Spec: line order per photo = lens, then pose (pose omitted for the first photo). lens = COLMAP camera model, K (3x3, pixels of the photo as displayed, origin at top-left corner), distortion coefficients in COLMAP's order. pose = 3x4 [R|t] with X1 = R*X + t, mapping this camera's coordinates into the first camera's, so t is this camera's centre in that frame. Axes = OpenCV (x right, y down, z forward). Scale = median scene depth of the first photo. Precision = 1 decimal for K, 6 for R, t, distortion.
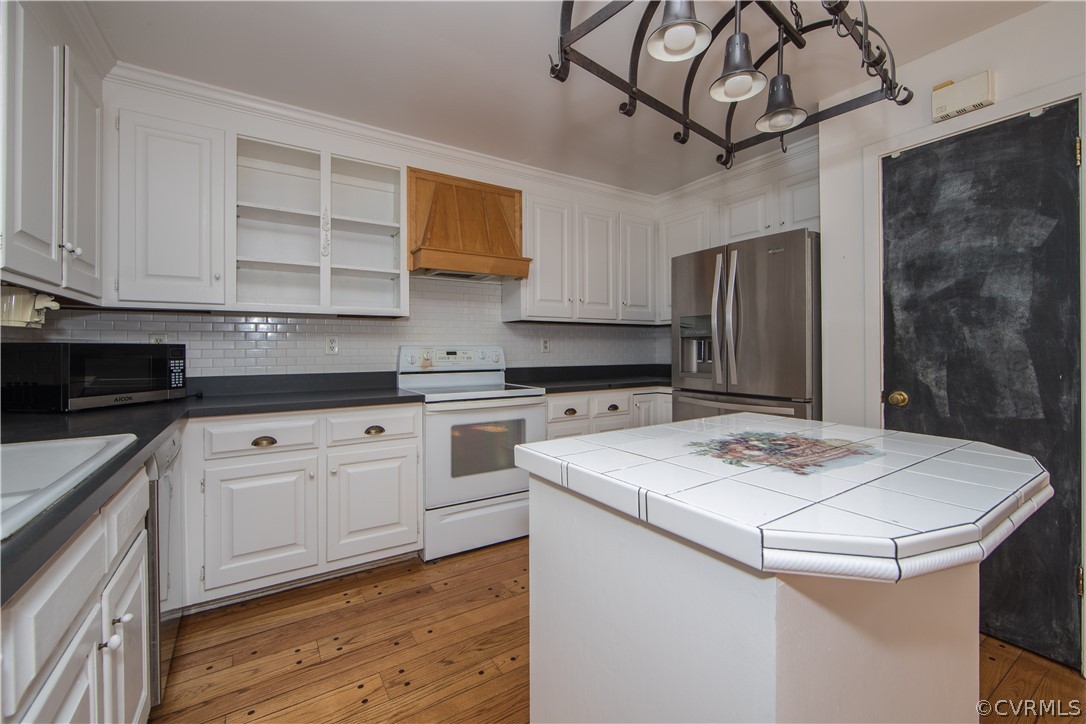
lens RADIAL K [[430.4, 0, 546.8], [0, 430.4, 347.0], [0, 0, 1]] dist [-0.003892, 0.000173]
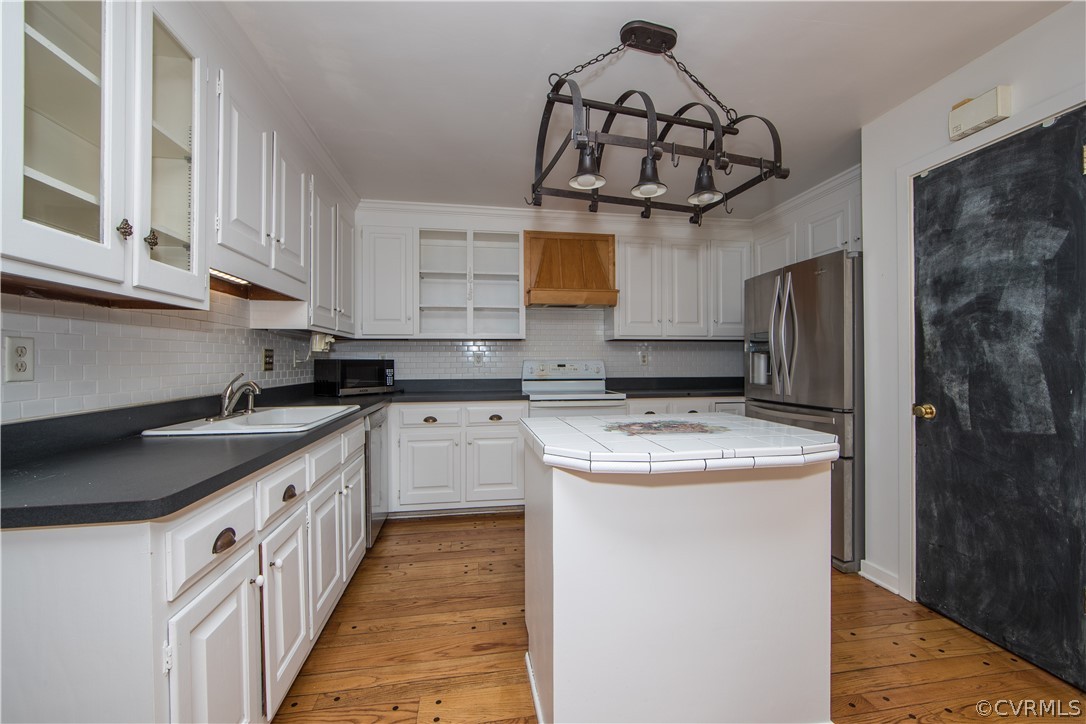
lens RADIAL K [[394.1, 0, 543.0], [0, 394.1, 362.0], [0, 0, 1]] dist [0.001203, 0.000162]
pose [[0.923365, 0.000033, -0.383924, 0.341173], [0.001676, 0.999990, 0.004117, -0.002989], [0.383920, -0.004445, 0.923356, -0.232334]]
